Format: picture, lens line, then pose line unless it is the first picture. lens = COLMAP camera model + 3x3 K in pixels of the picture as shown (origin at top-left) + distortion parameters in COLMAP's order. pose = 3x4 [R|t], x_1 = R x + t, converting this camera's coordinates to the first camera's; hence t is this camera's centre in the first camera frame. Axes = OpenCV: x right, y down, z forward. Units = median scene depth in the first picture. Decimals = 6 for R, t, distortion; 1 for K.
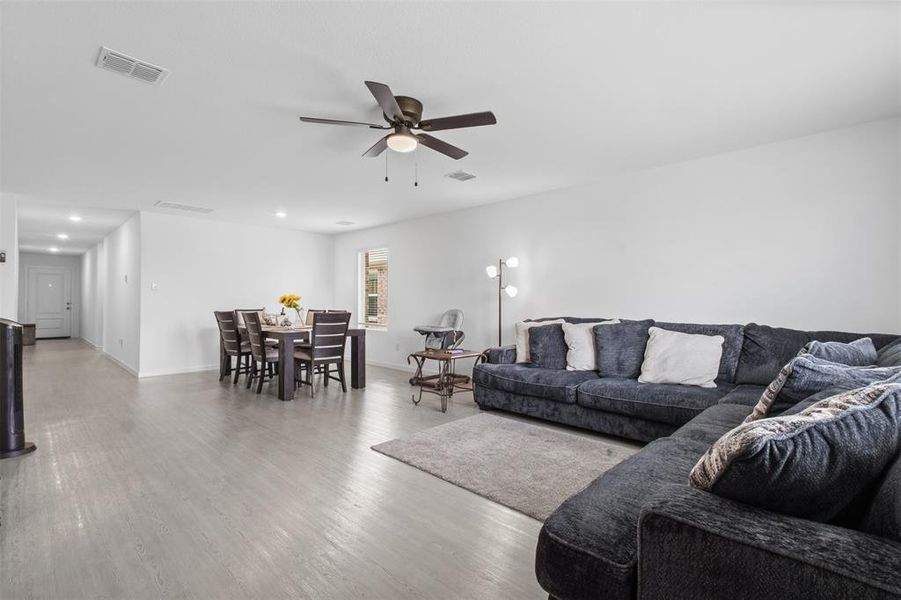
lens RADIAL K [[412.1, 0, 449.8], [0, 412.1, 296.9], [0, 0, 1]] dist [0.006127, -0.000651]
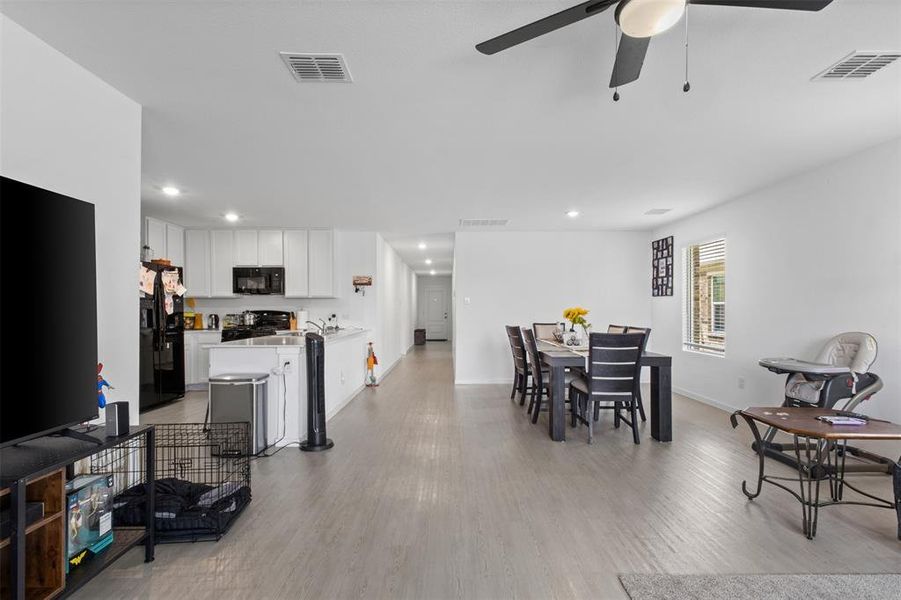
lens RADIAL K [[412.1, 0, 454.9], [0, 412.1, 309.1], [0, 0, 1]] dist [0.006127, -0.000651]
pose [[0.694079, -0.004680, -0.719884, 0.041059], [0.013465, 0.999888, 0.006481, -0.011693], [0.719773, -0.014192, 0.694064, 0.257634]]
